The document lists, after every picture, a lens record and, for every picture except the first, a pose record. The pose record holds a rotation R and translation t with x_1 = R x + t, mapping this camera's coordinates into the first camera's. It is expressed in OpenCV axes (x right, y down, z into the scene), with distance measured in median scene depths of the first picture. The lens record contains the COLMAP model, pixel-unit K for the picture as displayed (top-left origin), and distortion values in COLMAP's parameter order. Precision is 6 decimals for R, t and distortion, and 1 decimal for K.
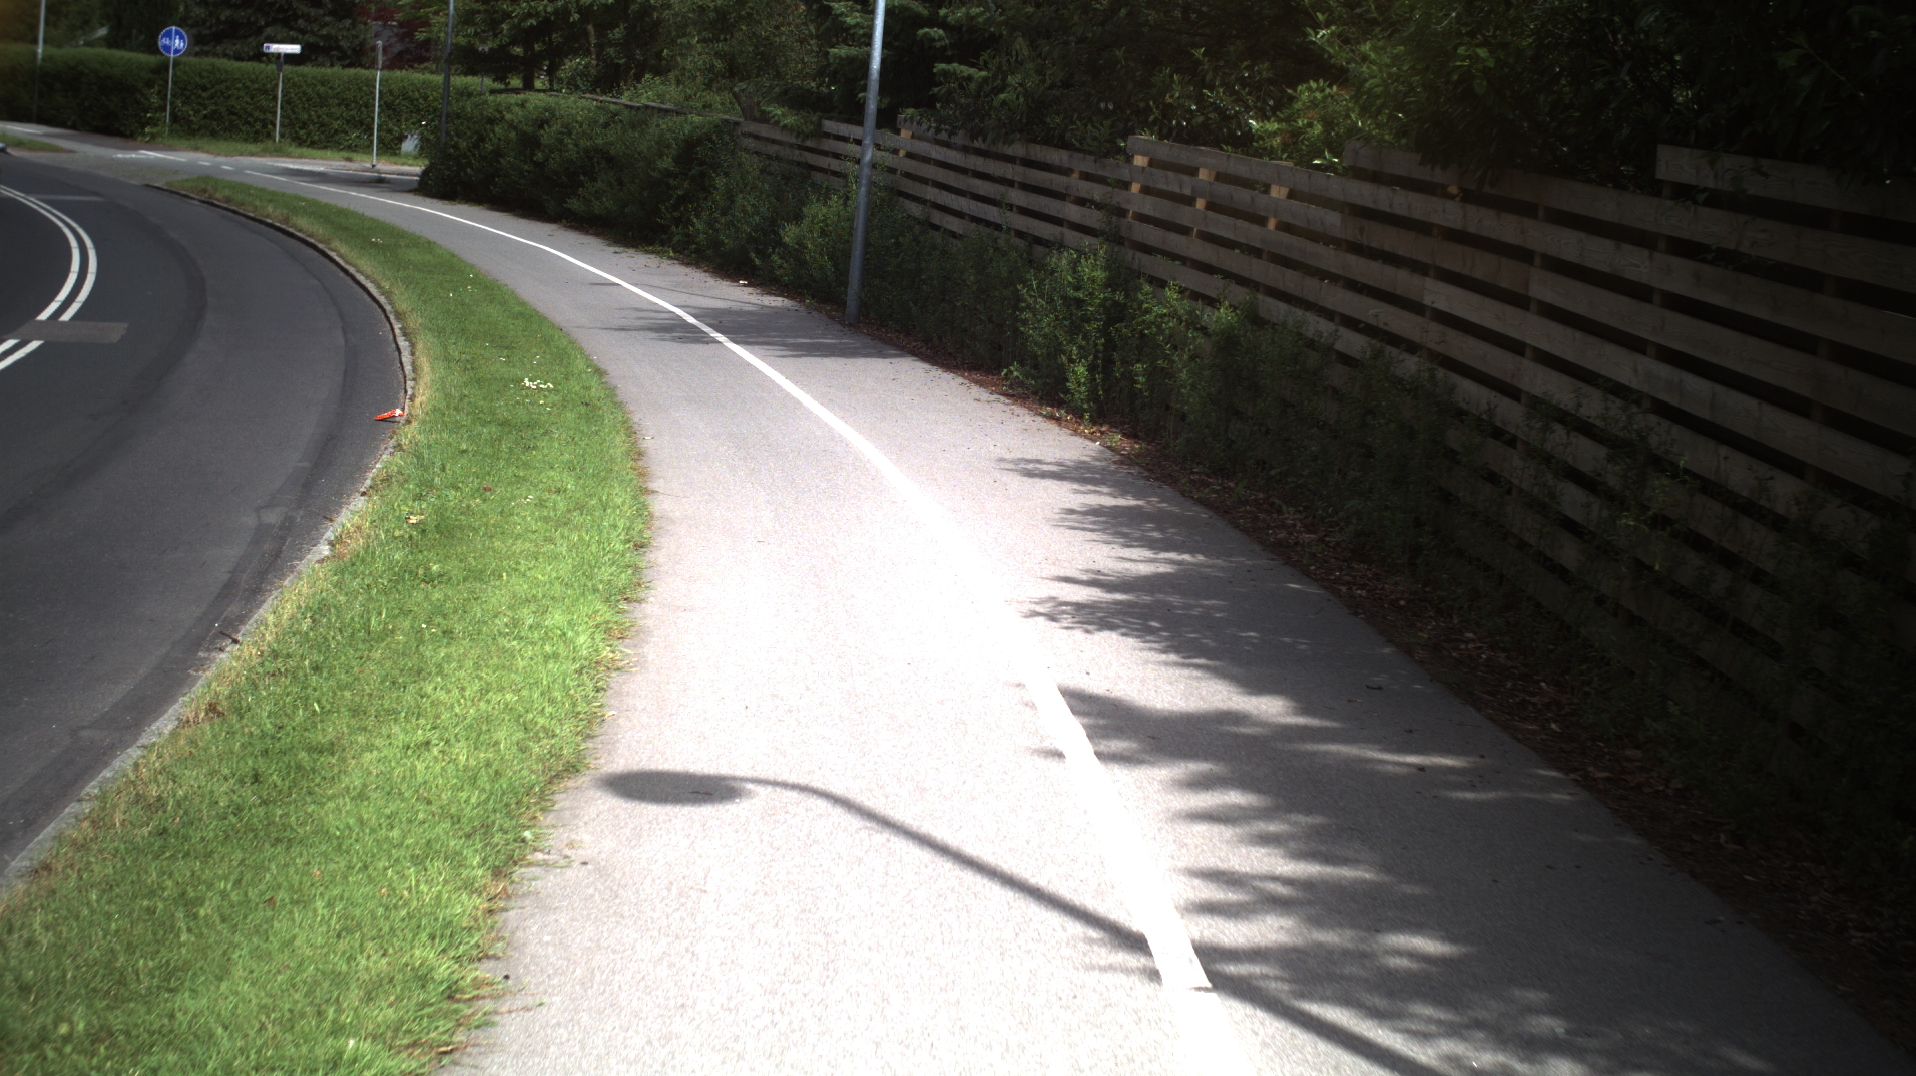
lens RADIAL K [[3333.7, 0, 944.2], [0, 3333.7, 553.3], [0, 0, 1]] dist [-0.254502, 0.000000]
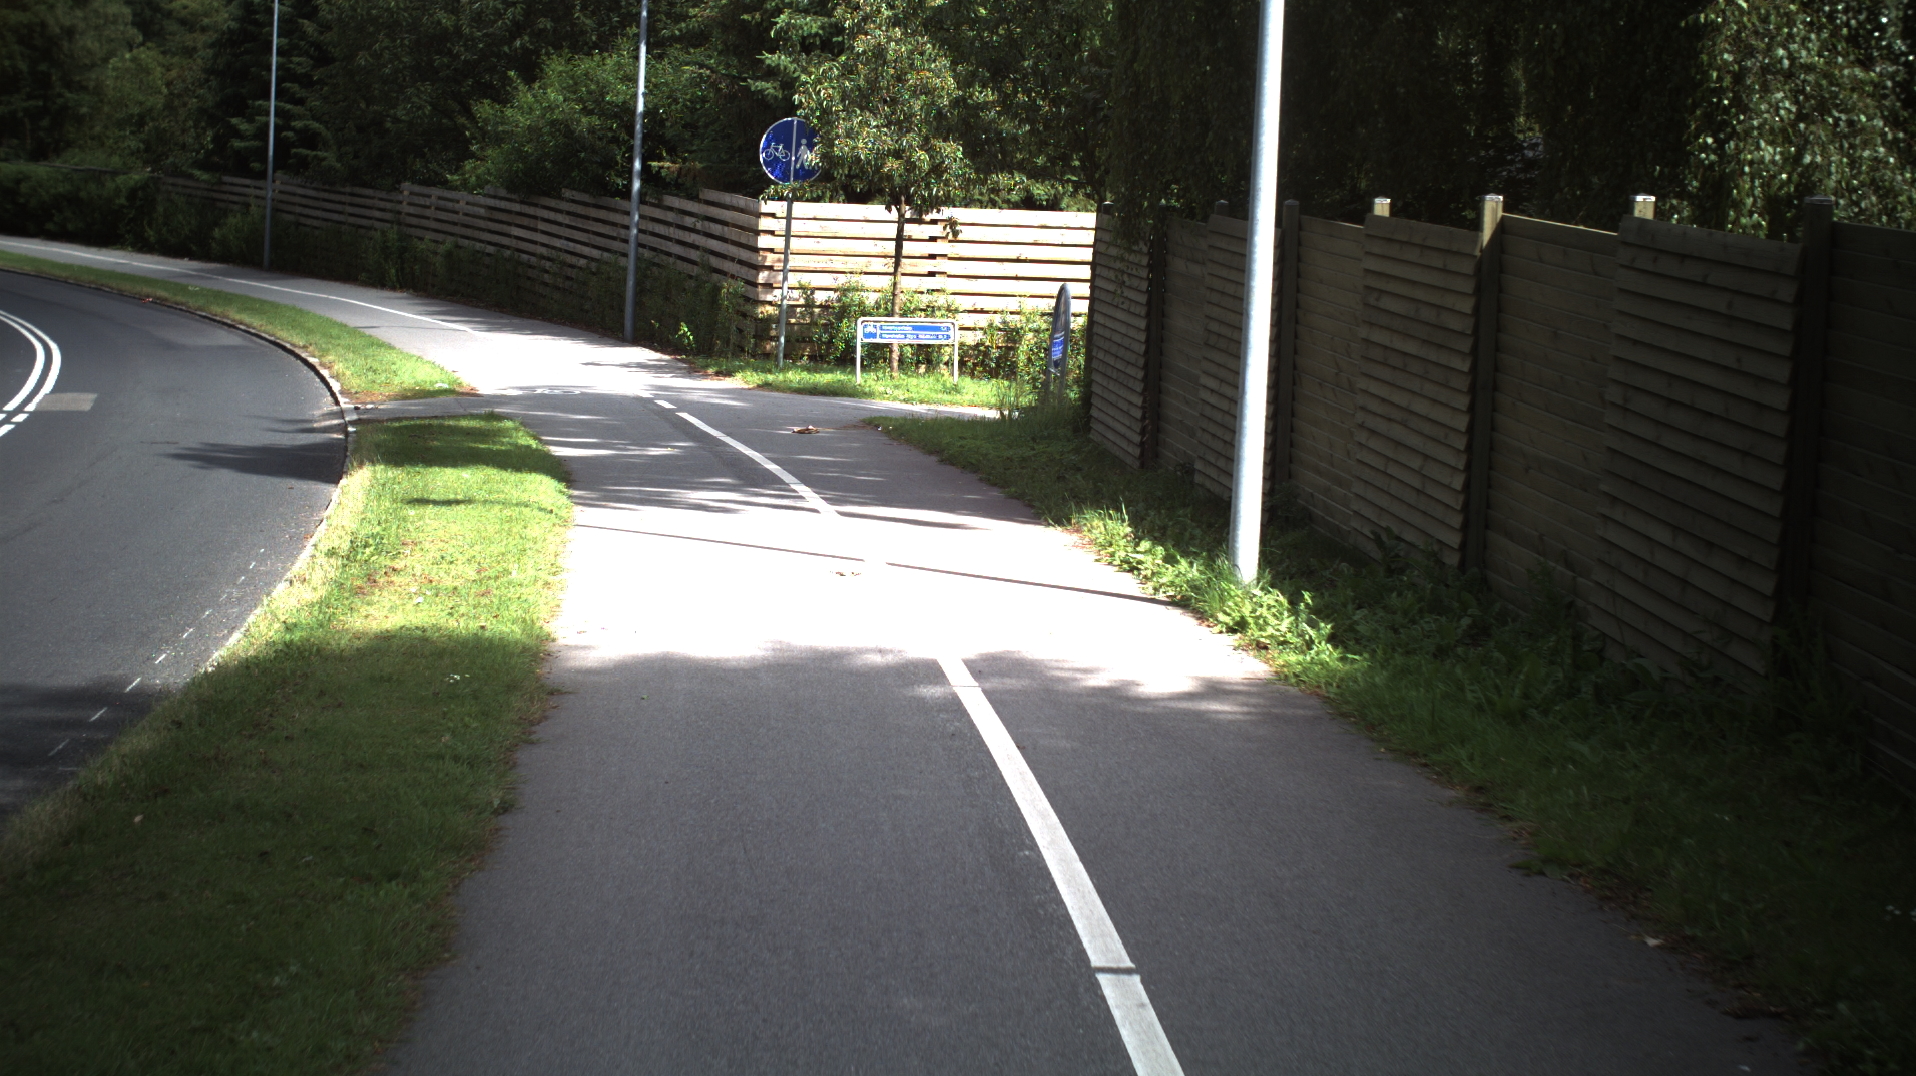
lens RADIAL K [[3333.7, 0, 966.2], [0, 3333.7, 543.7], [0, 0, 1]] dist [-0.254502, 0.000000]
pose [[0.963782, -0.072445, 0.256664, -0.198900], [0.072080, 0.997340, 0.010843, 0.158075], [-0.256767, 0.008050, 0.966440, -1.592713]]
